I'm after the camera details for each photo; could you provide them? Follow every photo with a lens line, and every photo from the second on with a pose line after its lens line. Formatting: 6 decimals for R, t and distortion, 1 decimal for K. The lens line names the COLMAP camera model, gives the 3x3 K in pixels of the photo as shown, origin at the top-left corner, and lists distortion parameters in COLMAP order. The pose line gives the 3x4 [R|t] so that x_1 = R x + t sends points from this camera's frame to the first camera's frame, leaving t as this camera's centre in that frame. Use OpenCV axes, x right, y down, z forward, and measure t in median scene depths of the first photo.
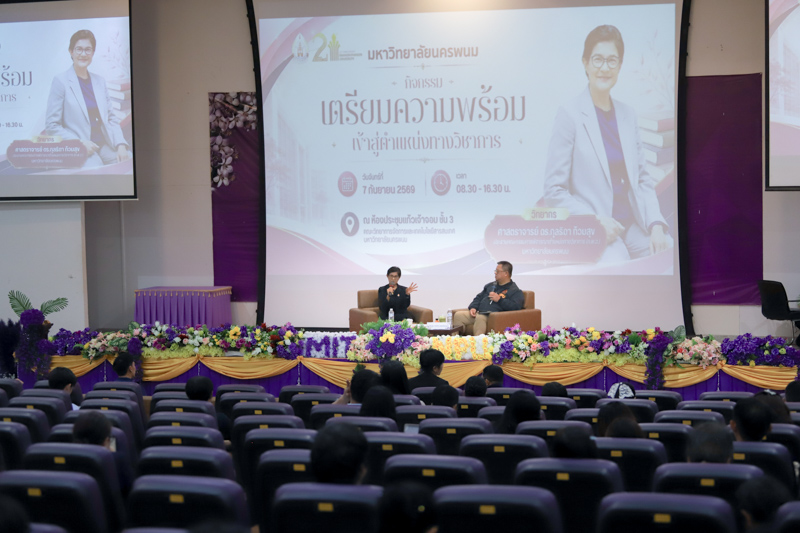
lens RADIAL K [[1631.3, 0, 398.9], [0, 1631.3, 294.1], [0, 0, 1]] dist [0.046243, 0.000000]
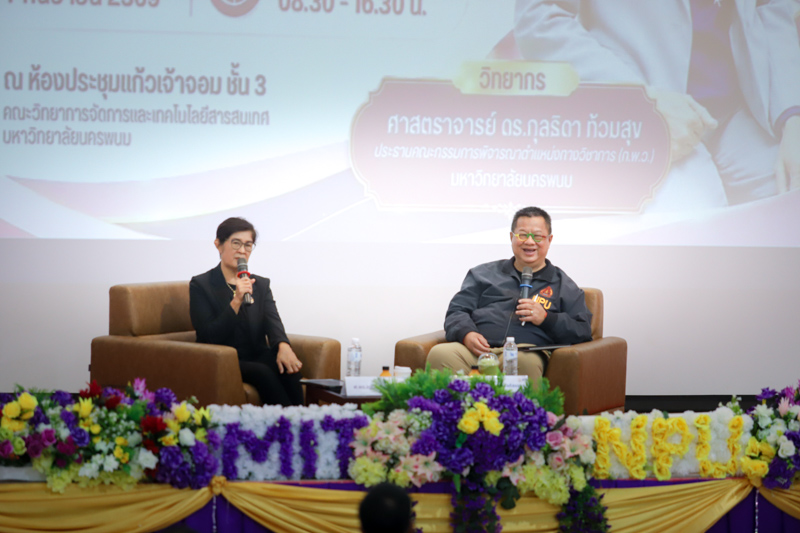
lens RADIAL K [[4627.6, 0, 402.0], [0, 4627.6, 265.3], [0, 0, 1]] dist [0.119640, 0.000000]
pose [[0.833034, 0.005127, 0.553198, -0.520812], [-0.004521, 0.999987, -0.002460, -0.004271], [-0.553203, -0.000452, 0.833046, 0.145649]]
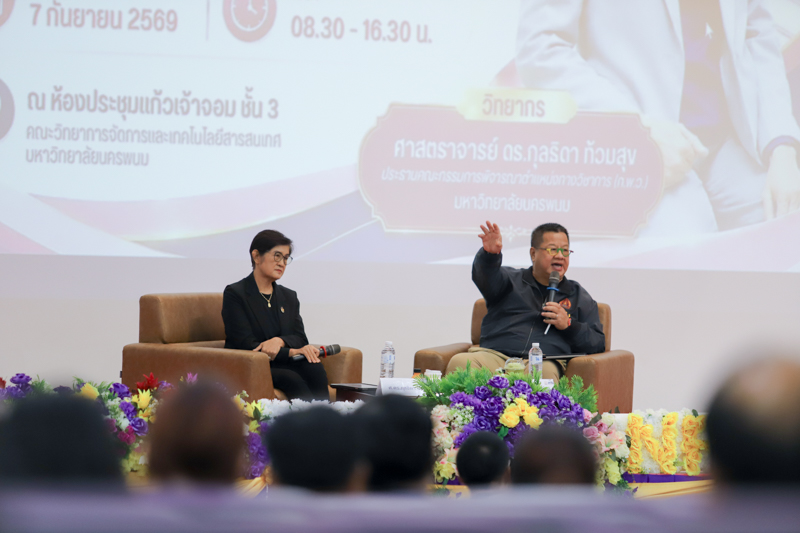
lens RADIAL K [[4627.6, 0, 403.9], [0, 4627.6, 263.4], [0, 0, 1]] dist [0.119640, 0.000000]
pose [[0.804864, 0.025876, 0.592895, -0.582958], [-0.007147, 0.999399, -0.033914, 0.025075], [-0.593416, 0.023059, 0.804566, 0.150259]]
